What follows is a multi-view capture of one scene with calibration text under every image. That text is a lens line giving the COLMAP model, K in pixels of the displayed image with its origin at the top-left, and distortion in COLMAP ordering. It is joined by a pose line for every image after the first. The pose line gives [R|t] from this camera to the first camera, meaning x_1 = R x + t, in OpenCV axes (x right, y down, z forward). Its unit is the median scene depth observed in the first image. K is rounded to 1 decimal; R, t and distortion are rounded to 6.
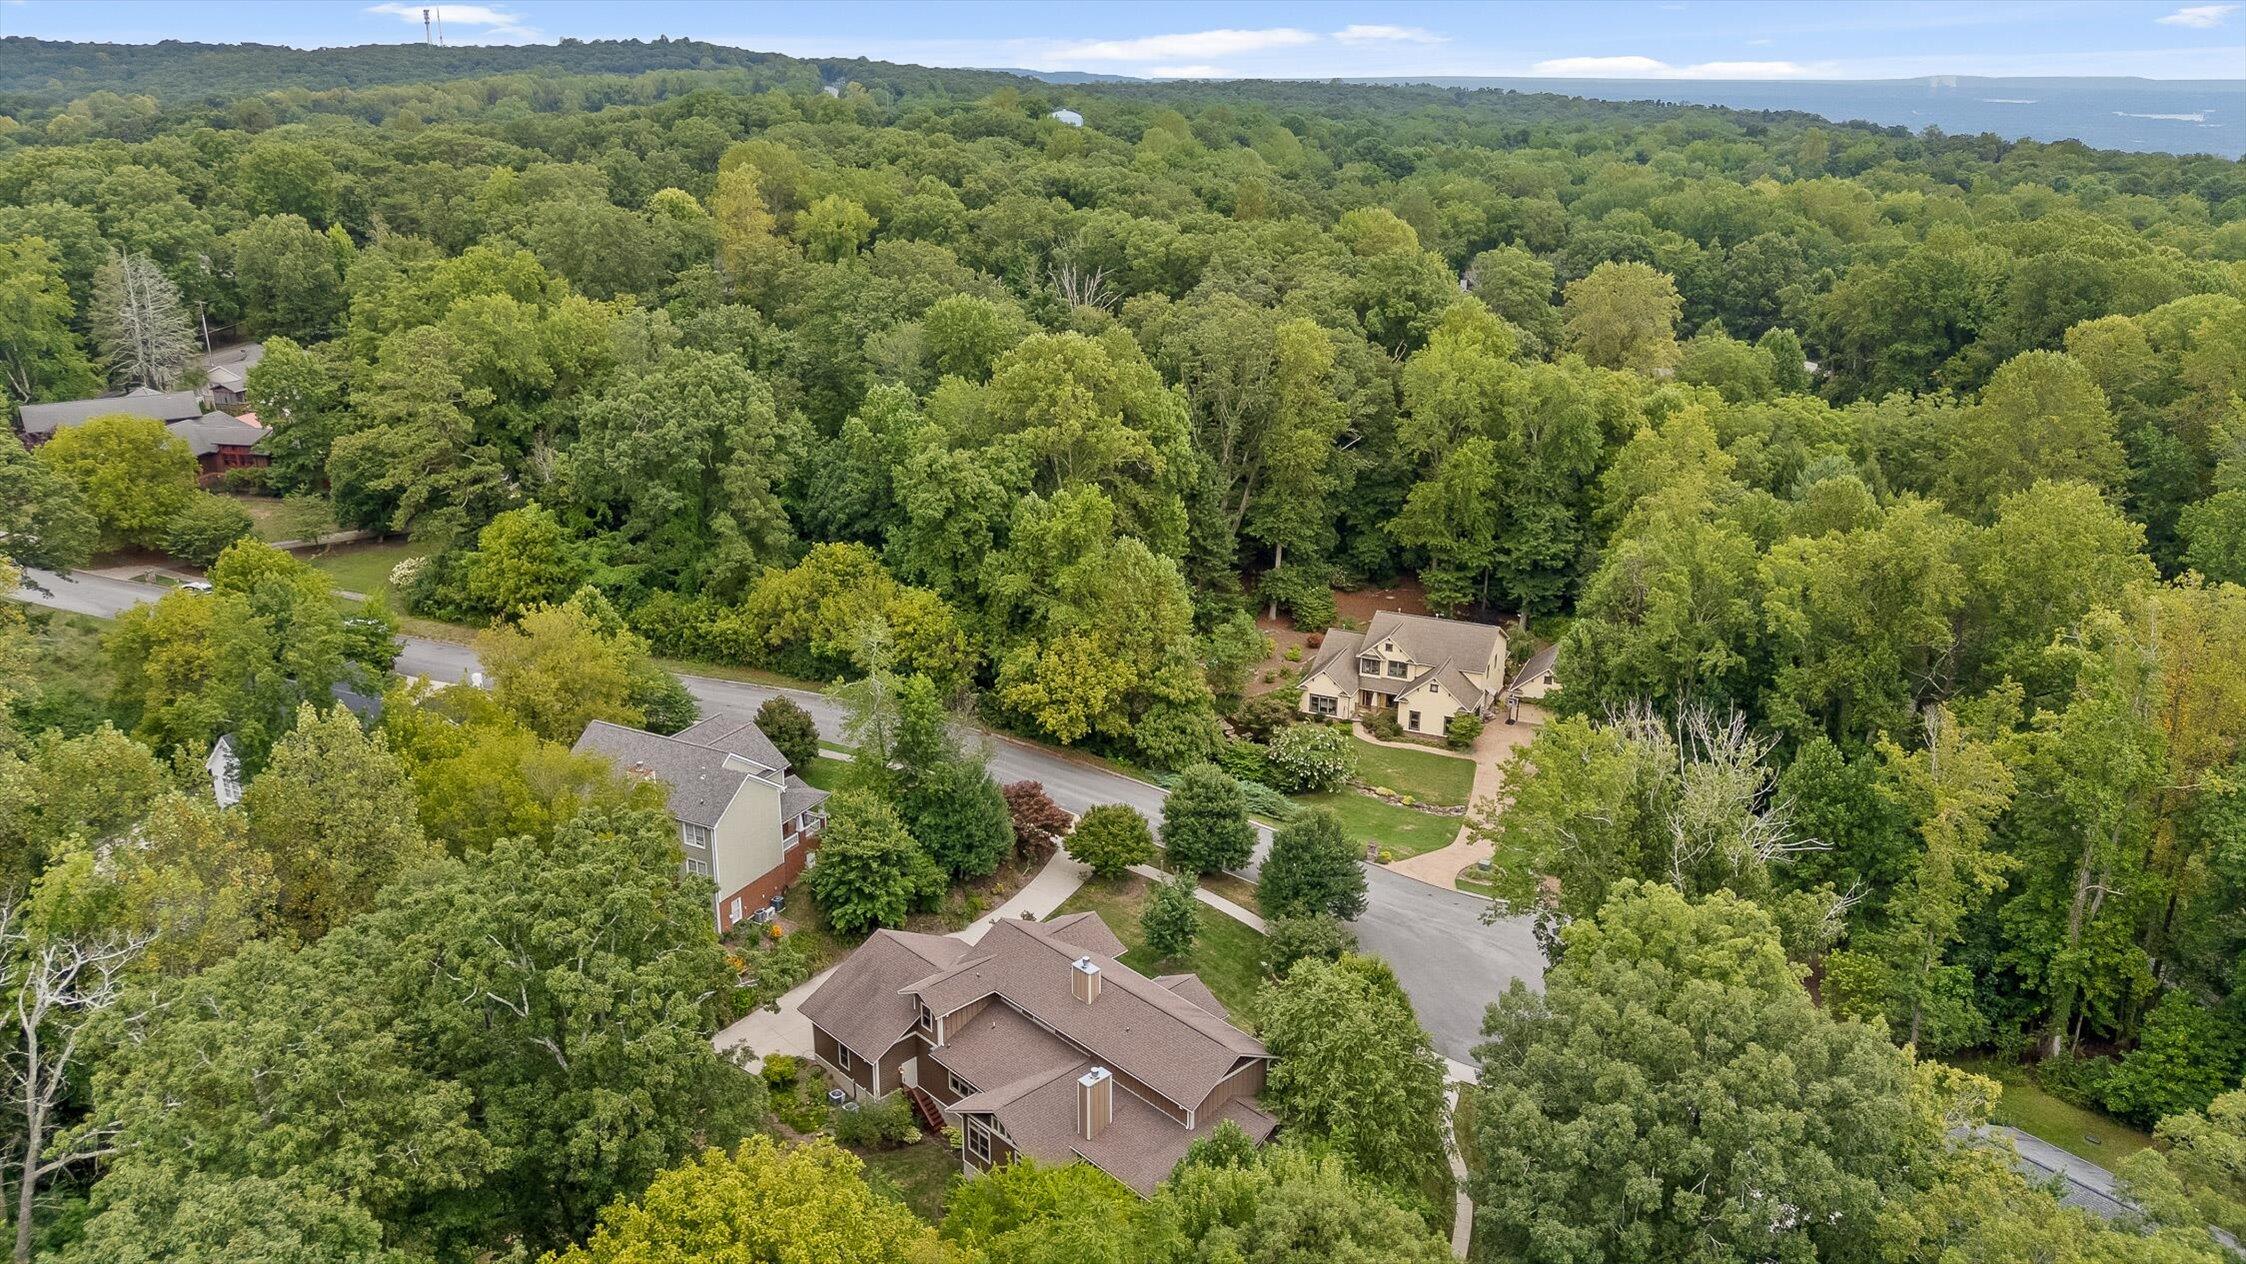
lens RADIAL K [[1618.2, 0, 1128.2], [0, 1618.2, 626.9], [0, 0, 1]] dist [0.007242, -0.003710]
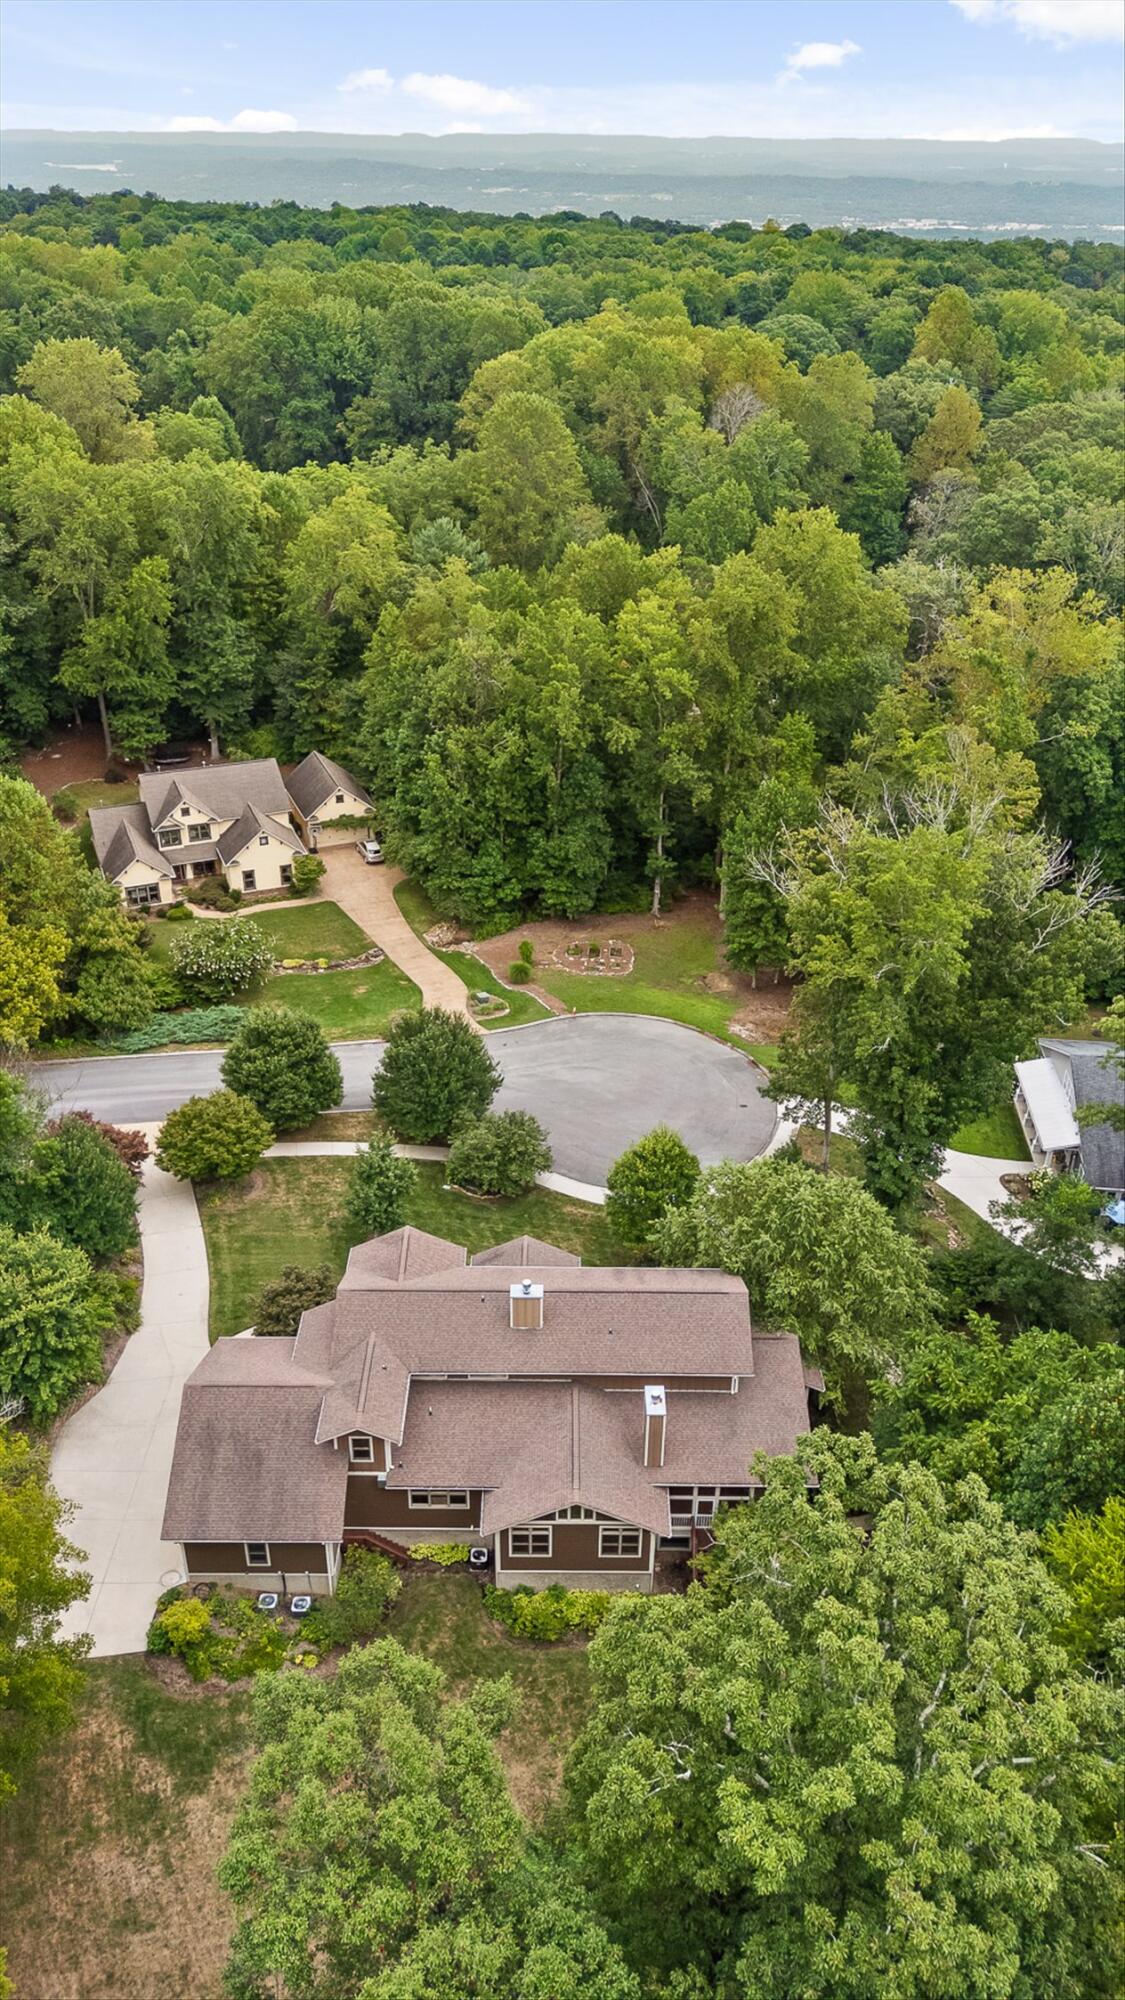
lens RADIAL K [[1440.9, 0, 560.5], [0, 1440.9, 1009.8], [0, 0, 1]] dist [0.007242, -0.003710]
pose [[0.679380, -0.369395, 0.634027, -0.251476], [0.220090, 0.926847, 0.304164, -0.084878], [-0.700003, -0.067100, 0.710981, 0.275863]]
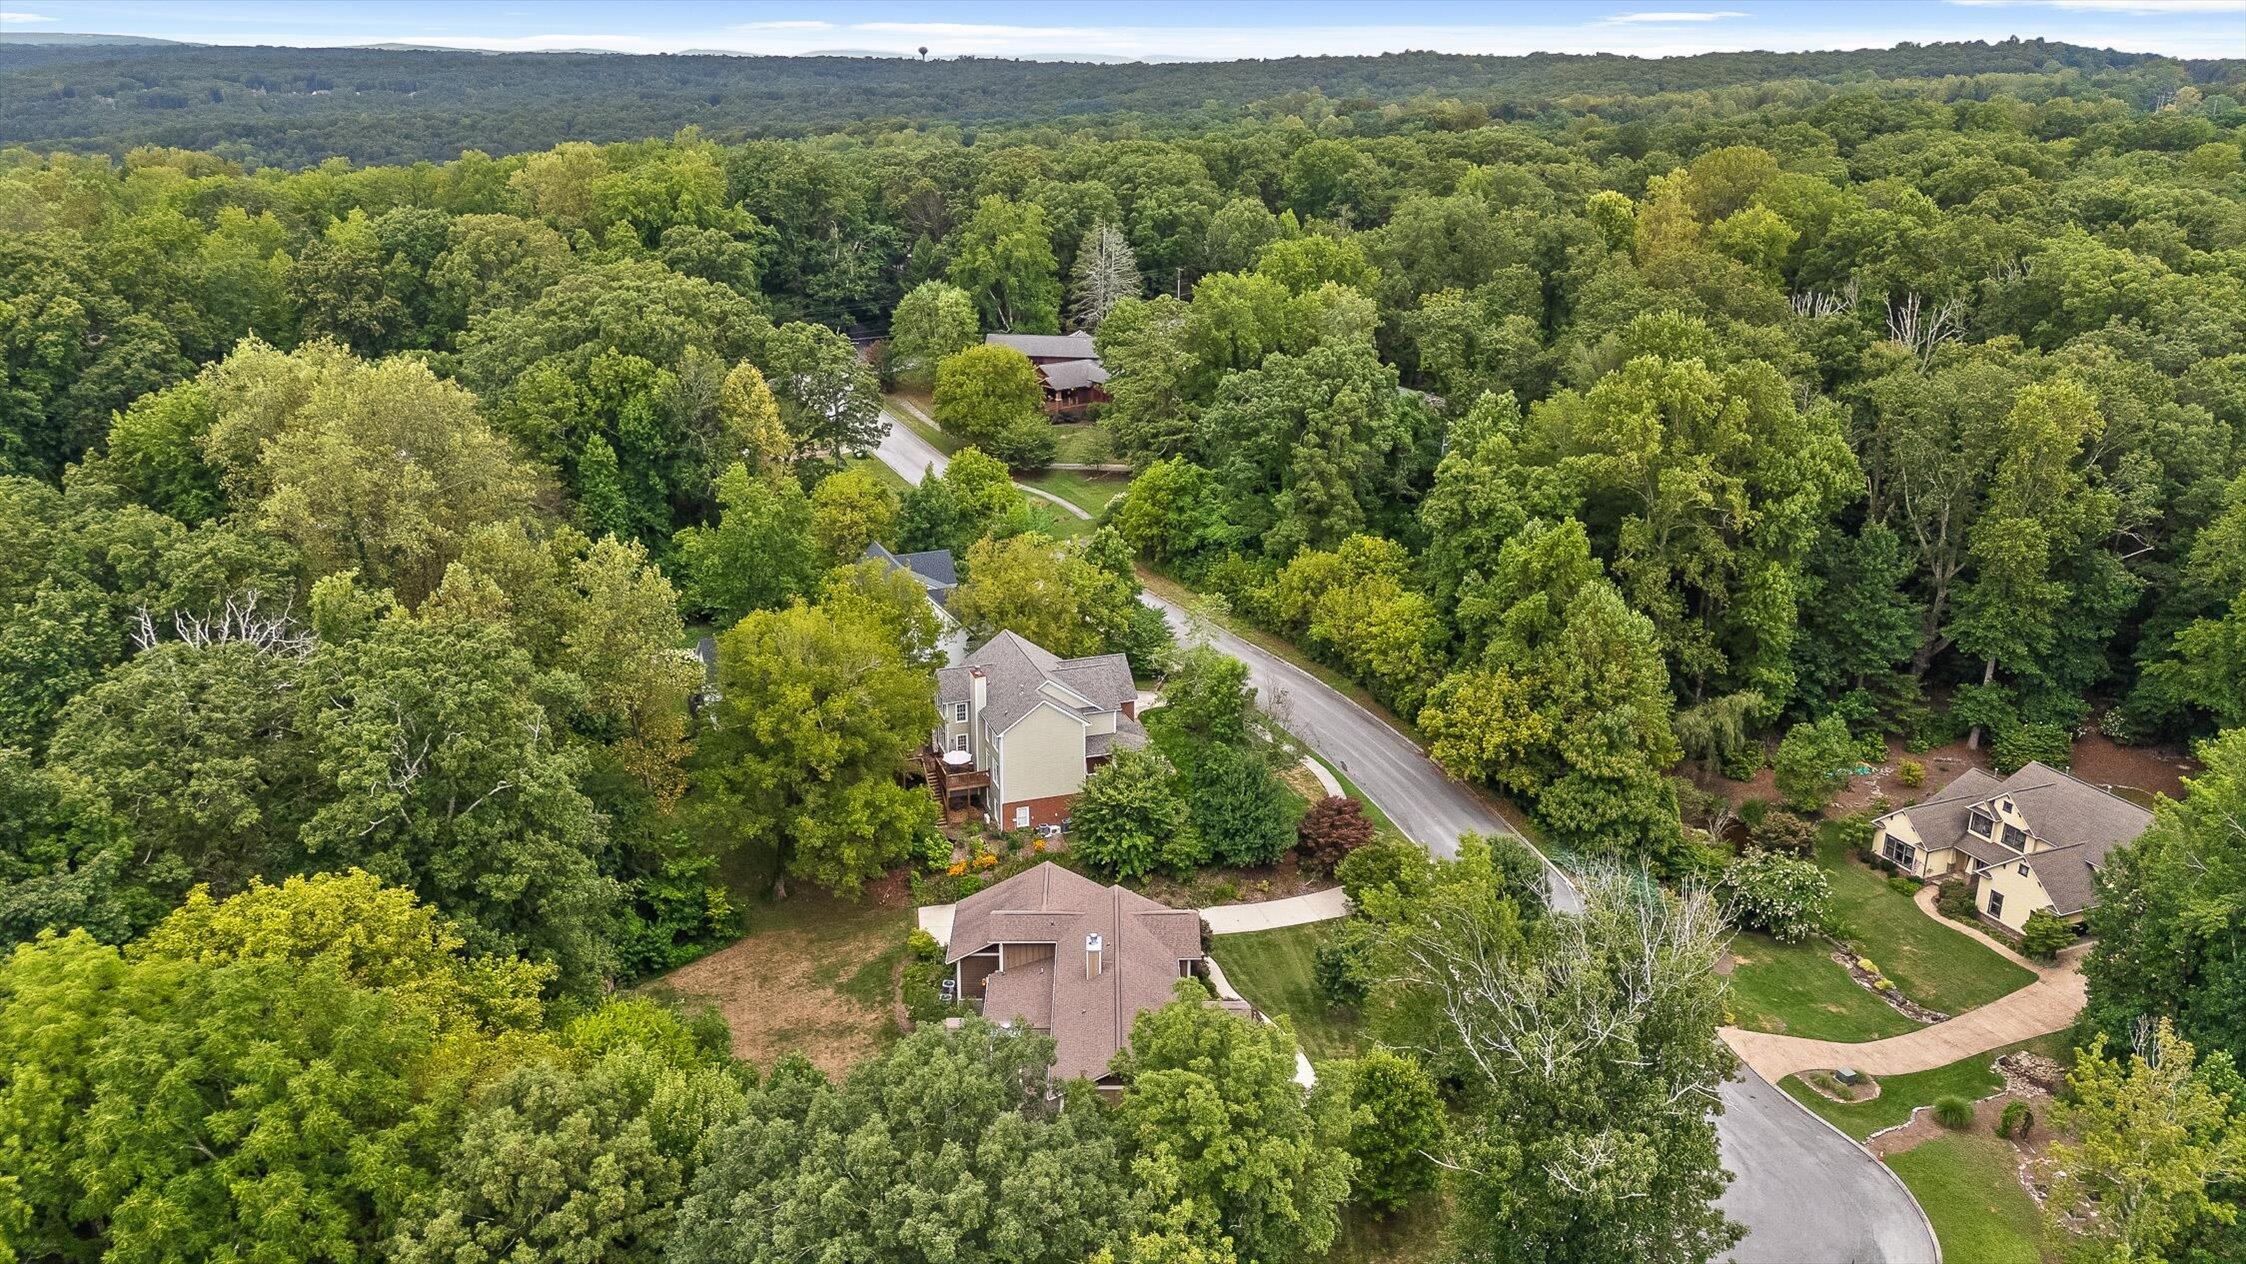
lens RADIAL K [[1618.2, 0, 1116.9], [0, 1618.2, 633.4], [0, 0, 1]] dist [0.007242, -0.003710]
pose [[0.714768, 0.221075, -0.663500, 0.357188], [-0.221049, 0.971501, 0.085571, -0.040826], [0.663509, 0.085502, 0.743266, 0.134219]]
